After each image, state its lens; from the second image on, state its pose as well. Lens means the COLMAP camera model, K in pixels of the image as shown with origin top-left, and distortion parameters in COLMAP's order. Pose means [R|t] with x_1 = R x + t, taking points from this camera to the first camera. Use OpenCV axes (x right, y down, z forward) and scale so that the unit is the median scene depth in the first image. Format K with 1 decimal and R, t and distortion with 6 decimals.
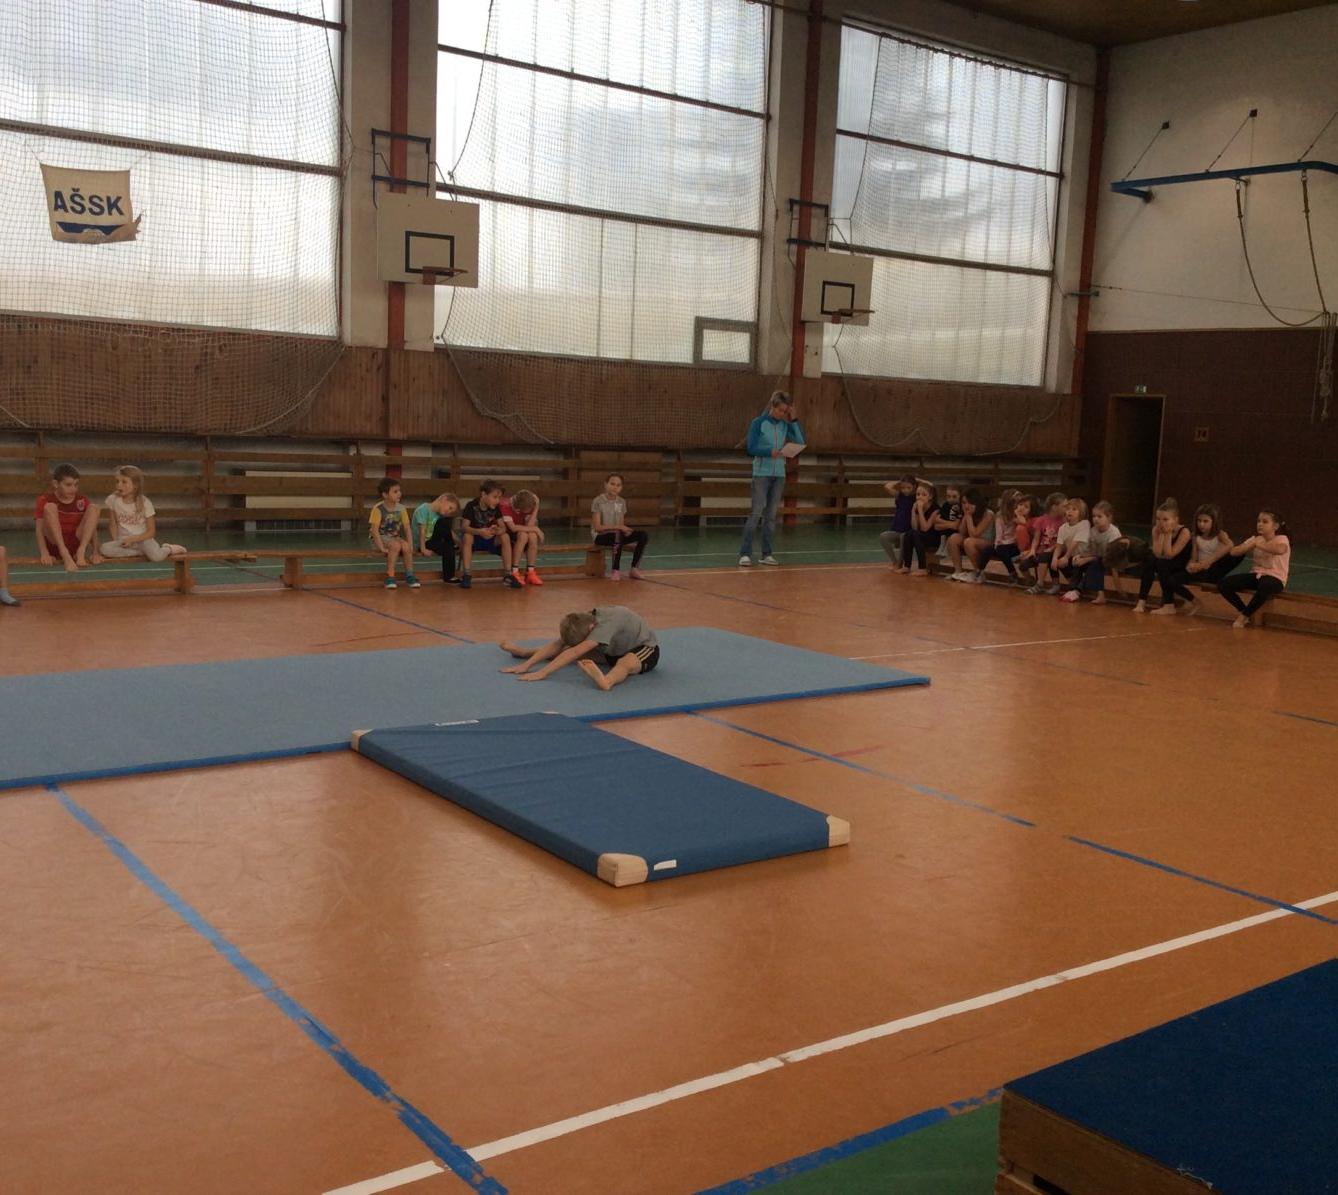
lens RADIAL K [[1447.9, 0, 684.2], [0, 1447.9, 603.5], [0, 0, 1]] dist [0.137608, -0.298837]
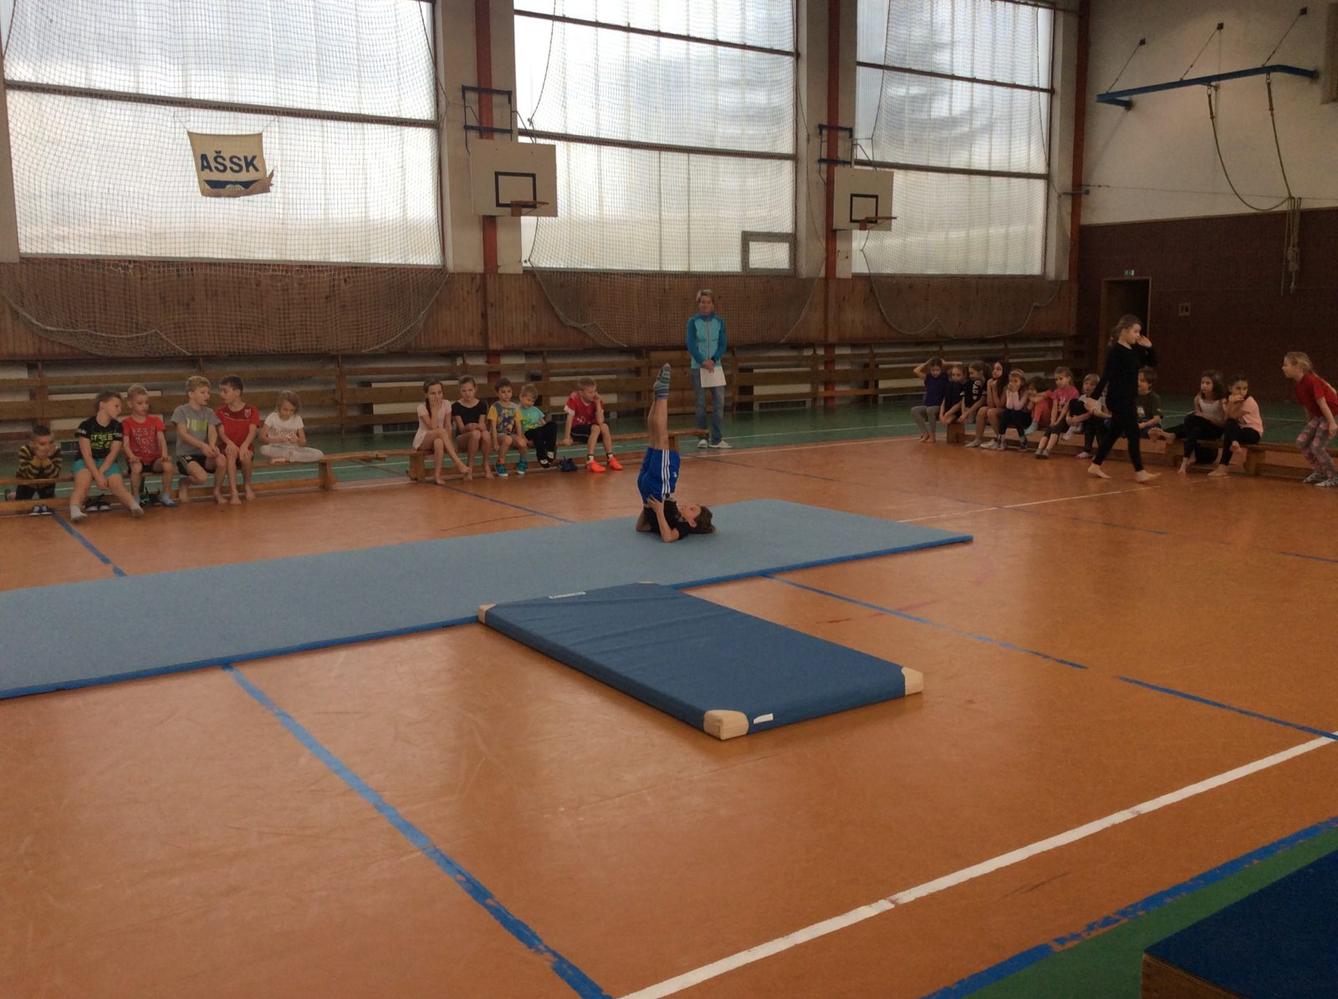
lens RADIAL K [[1208.8, 0, 677.7], [0, 1208.8, 511.5], [0, 0, 1]] dist [0.118968, -0.234160]
pose [[0.997869, -0.043953, -0.048232, -0.007819], [0.045366, 0.998561, 0.028595, -0.002971], [0.046906, -0.030722, 0.998427, 0.018479]]
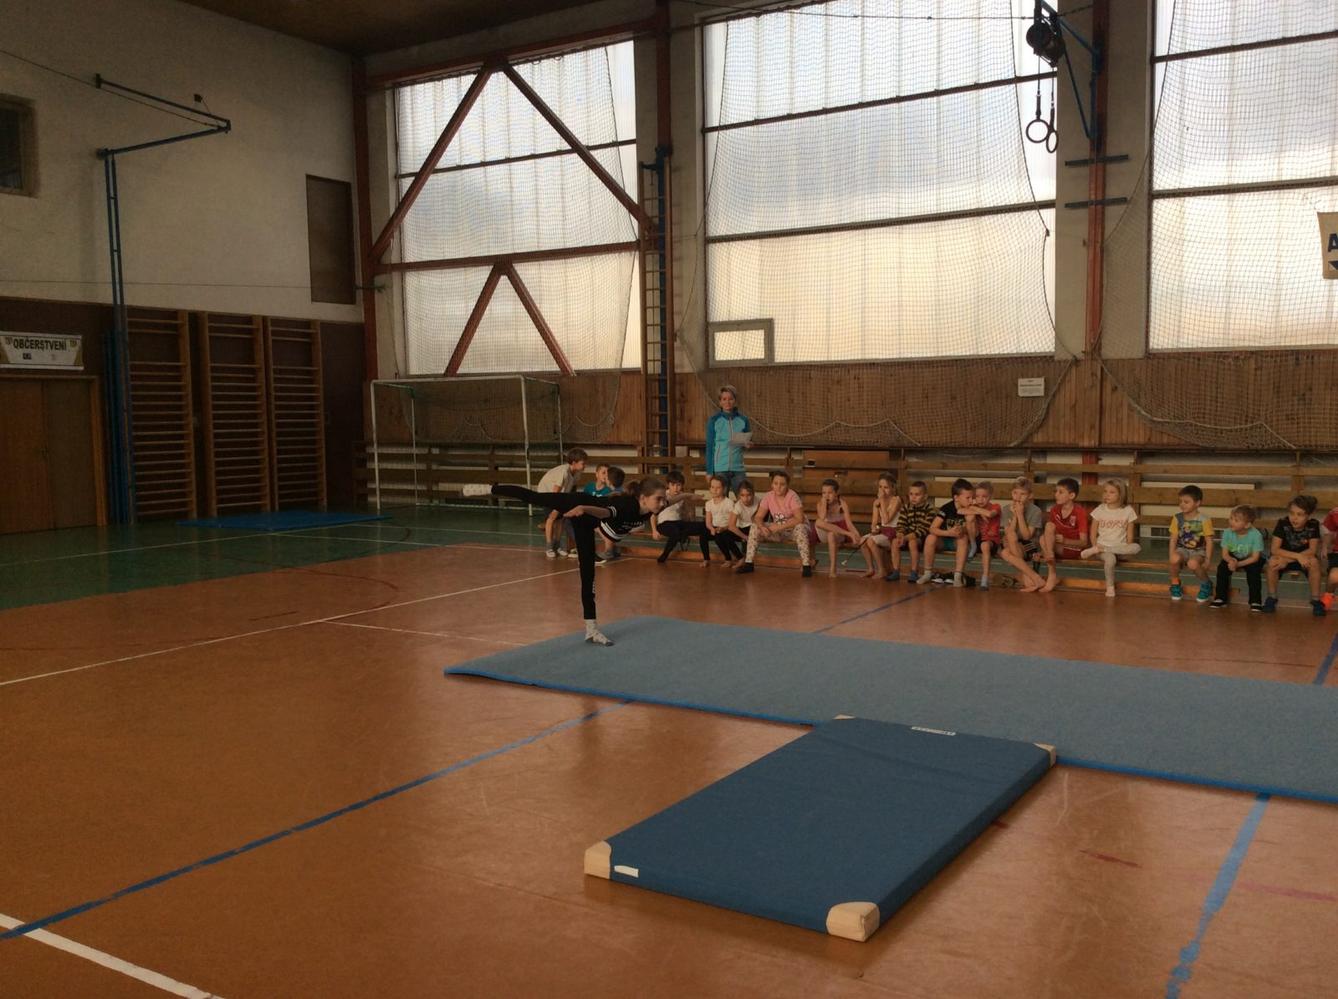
lens RADIAL K [[1208.8, 0, 677.7], [0, 1208.8, 511.5], [0, 0, 1]] dist [0.118968, -0.234160]
pose [[0.354845, 0.030341, -0.934433, 0.229538], [-0.096113, 0.995362, -0.004179, -0.020010], [0.929972, 0.091294, 0.356116, 0.207070]]
